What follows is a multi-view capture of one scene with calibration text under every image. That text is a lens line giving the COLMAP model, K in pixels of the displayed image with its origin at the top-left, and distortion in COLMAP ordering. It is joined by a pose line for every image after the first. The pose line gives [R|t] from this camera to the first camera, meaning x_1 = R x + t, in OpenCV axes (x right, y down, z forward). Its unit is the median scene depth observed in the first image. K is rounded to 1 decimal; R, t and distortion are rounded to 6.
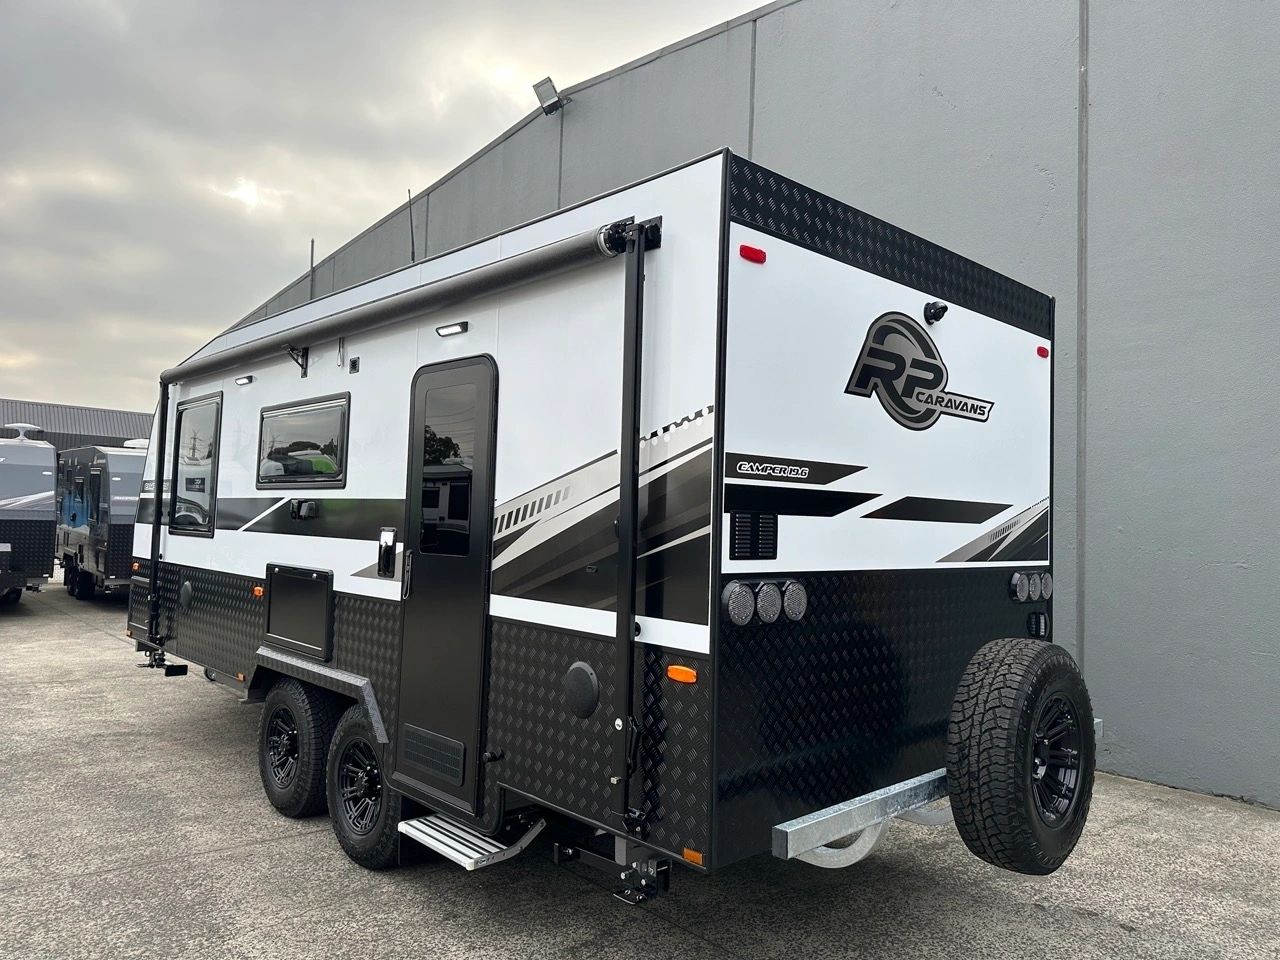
lens RADIAL K [[900.0, 0, 640.0], [0, 900.0, 480.0], [0, 0, 1]] dist [0.053903, -0.062144]
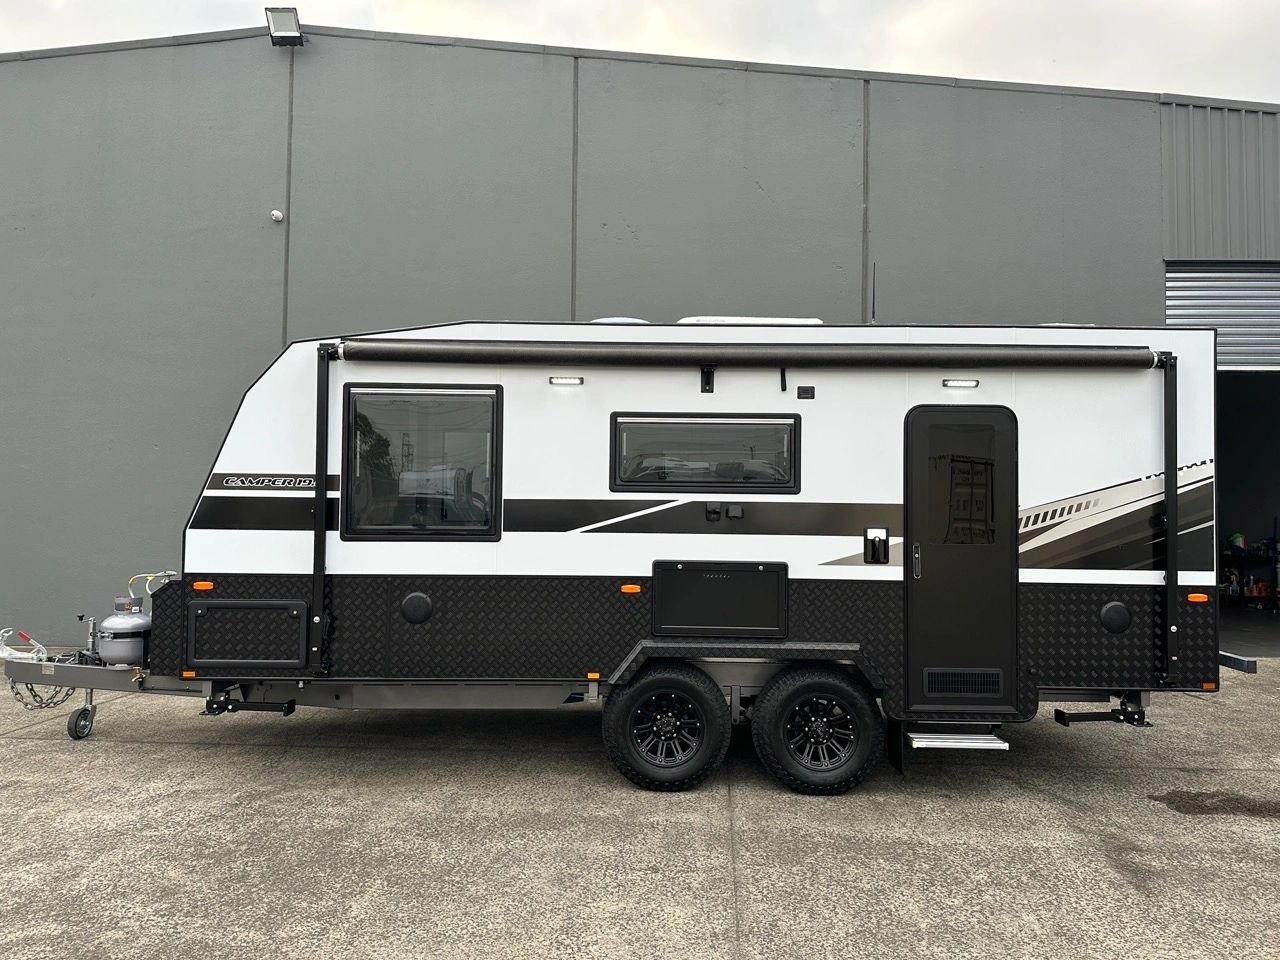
lens RADIAL K [[900.0, 0, 640.0], [0, 900.0, 480.0], [0, 0, 1]] dist [0.053903, -0.062144]
pose [[0.685841, -0.002846, 0.727746, -1.495126], [-0.024521, 0.999334, 0.027017, -0.041120], [-0.727338, -0.036374, 0.685315, 0.370263]]
